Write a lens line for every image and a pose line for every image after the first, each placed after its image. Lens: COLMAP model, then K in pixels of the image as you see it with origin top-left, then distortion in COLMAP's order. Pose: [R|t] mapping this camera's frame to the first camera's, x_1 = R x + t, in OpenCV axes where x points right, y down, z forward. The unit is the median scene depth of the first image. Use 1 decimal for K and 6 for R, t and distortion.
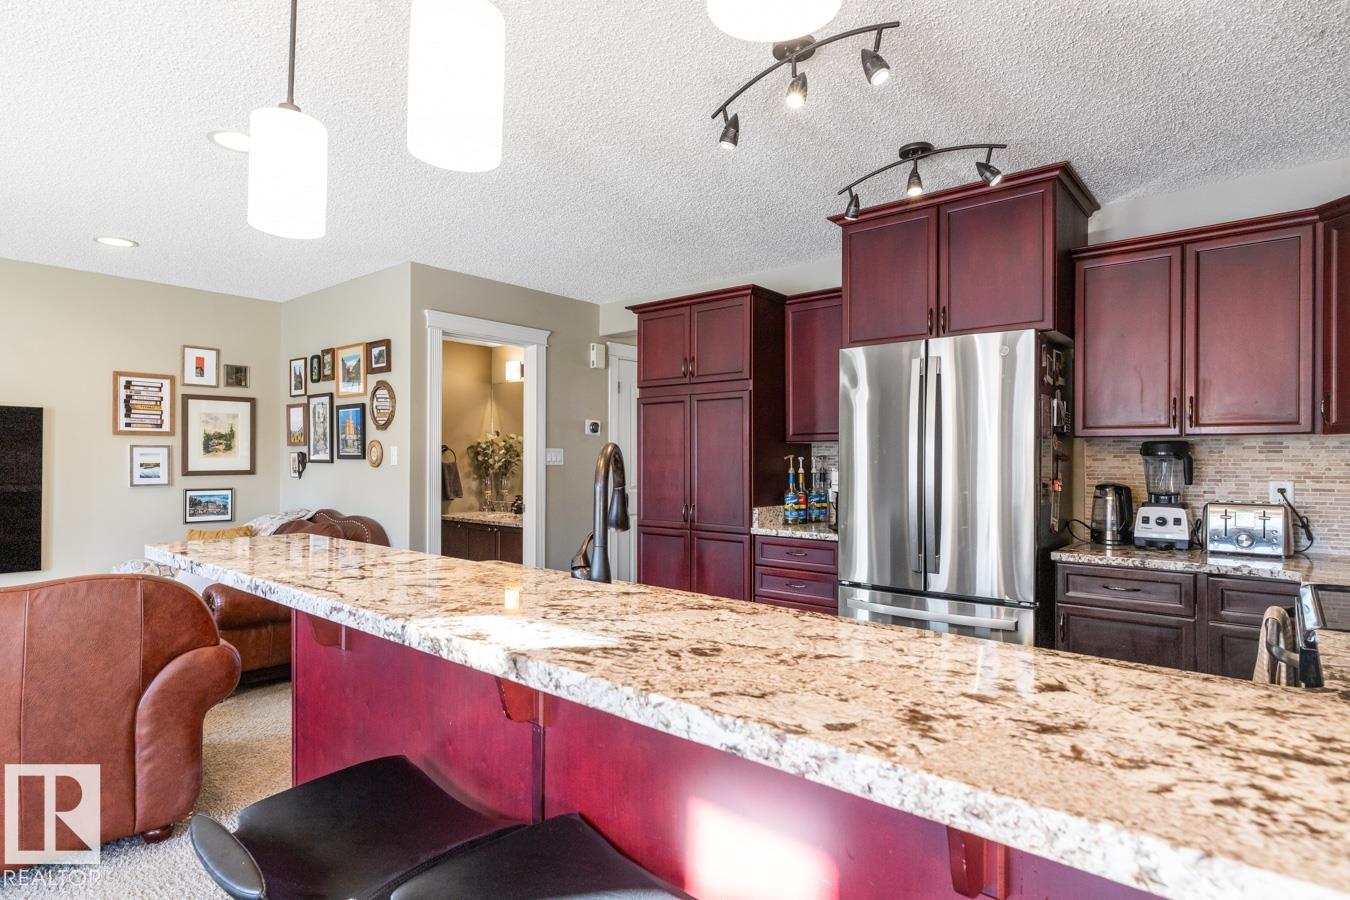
lens RADIAL K [[733.4, 0, 679.2], [0, 733.4, 459.8], [0, 0, 1]] dist [0.004792, 0.000051]
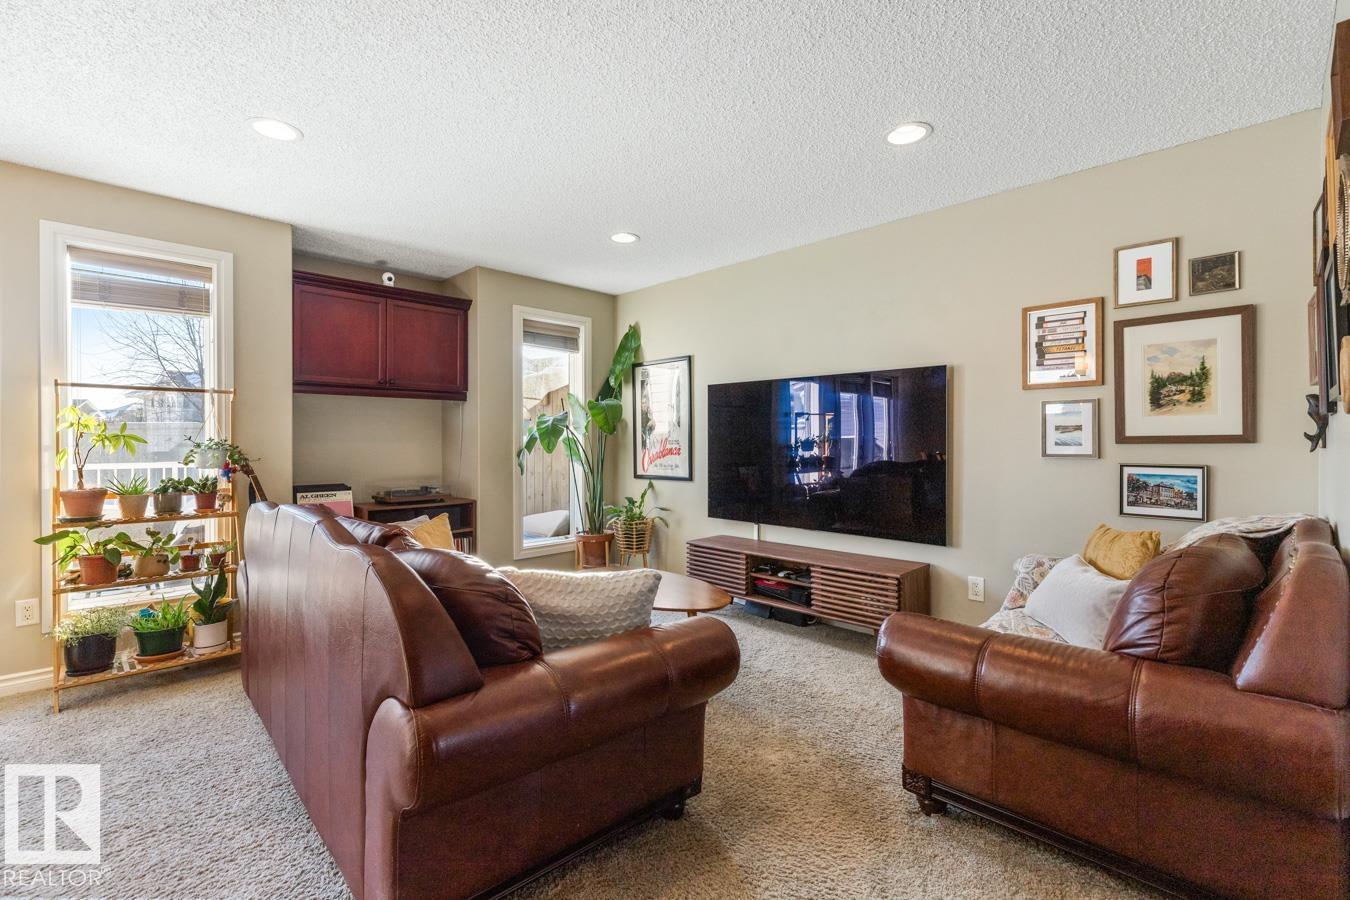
lens RADIAL K [[613.1, 0, 668.3], [0, 613.1, 439.2], [0, 0, 1]] dist [0.005302, -0.000951]
pose [[-0.078318, -0.006862, -0.996905, -0.087333], [0.001770, 0.999974, -0.007022, 0.021355], [0.996927, -0.002314, -0.078303, 0.644121]]
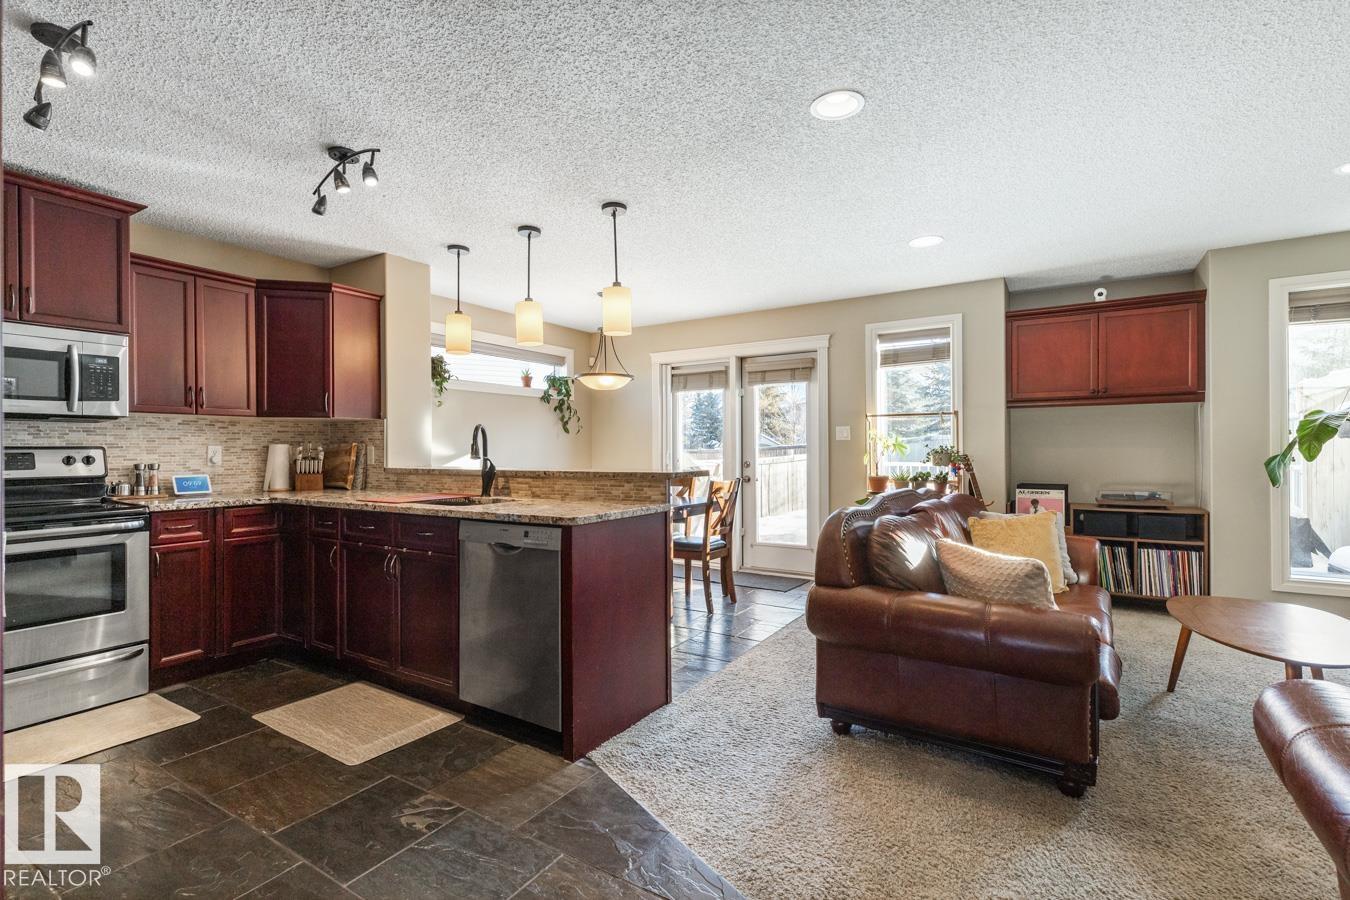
lens RADIAL K [[613.1, 0, 675.5], [0, 613.1, 447.9], [0, 0, 1]] dist [0.005302, -0.000951]
pose [[-0.988534, 0.002039, -0.150987, -0.143849], [0.002492, 0.999993, -0.002814, 0.020337], [0.150981, -0.003158, -0.988532, 0.988237]]
